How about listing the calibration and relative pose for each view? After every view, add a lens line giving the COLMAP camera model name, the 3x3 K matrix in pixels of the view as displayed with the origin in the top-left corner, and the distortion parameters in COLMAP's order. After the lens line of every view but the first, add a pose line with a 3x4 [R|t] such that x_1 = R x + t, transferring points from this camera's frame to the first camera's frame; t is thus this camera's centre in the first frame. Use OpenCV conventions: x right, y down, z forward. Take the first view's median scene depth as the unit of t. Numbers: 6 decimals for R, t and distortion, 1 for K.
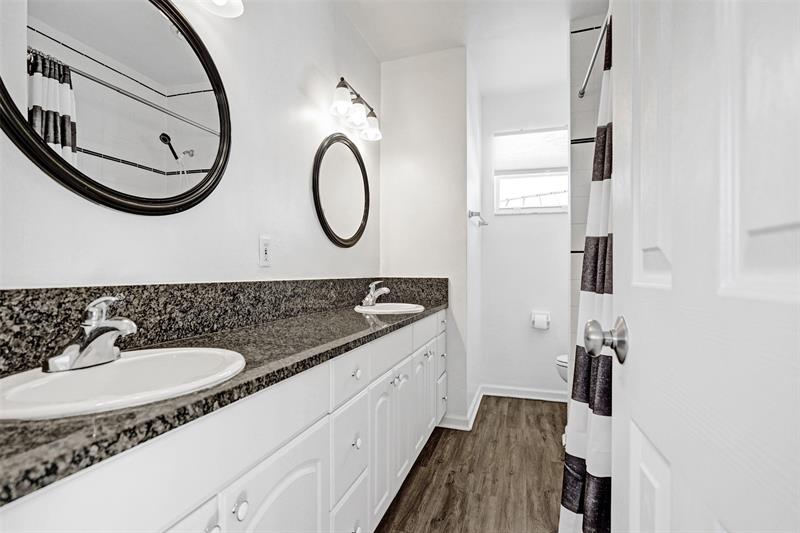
lens RADIAL K [[383.9, 0, 399.7], [0, 383.9, 276.3], [0, 0, 1]] dist [0.000833, 0.001316]
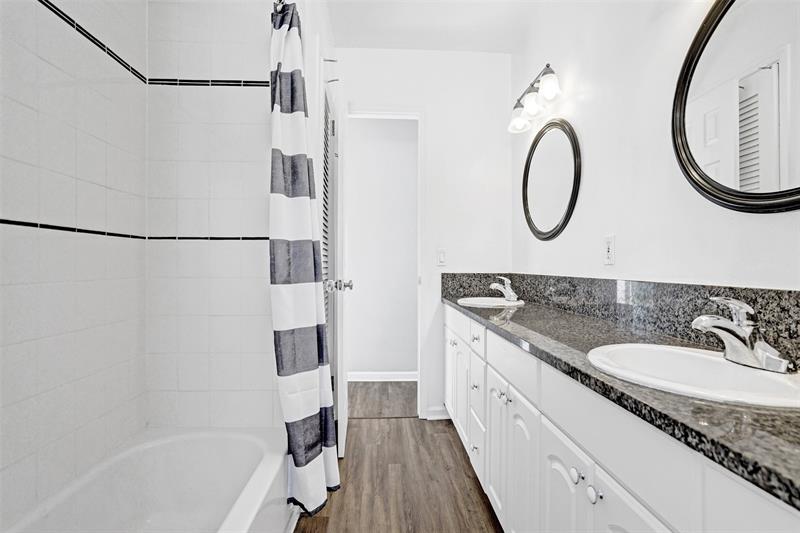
lens RADIAL K [[386.2, 0, 400.0], [0, 386.2, 266.5], [0, 0, 1]] dist [-0.005076, 0.000287]
pose [[-0.924623, -0.014629, -0.380603, 0.544376], [-0.020552, 0.999723, 0.011503, -0.021112], [0.380330, 0.018458, -0.924667, 1.737965]]
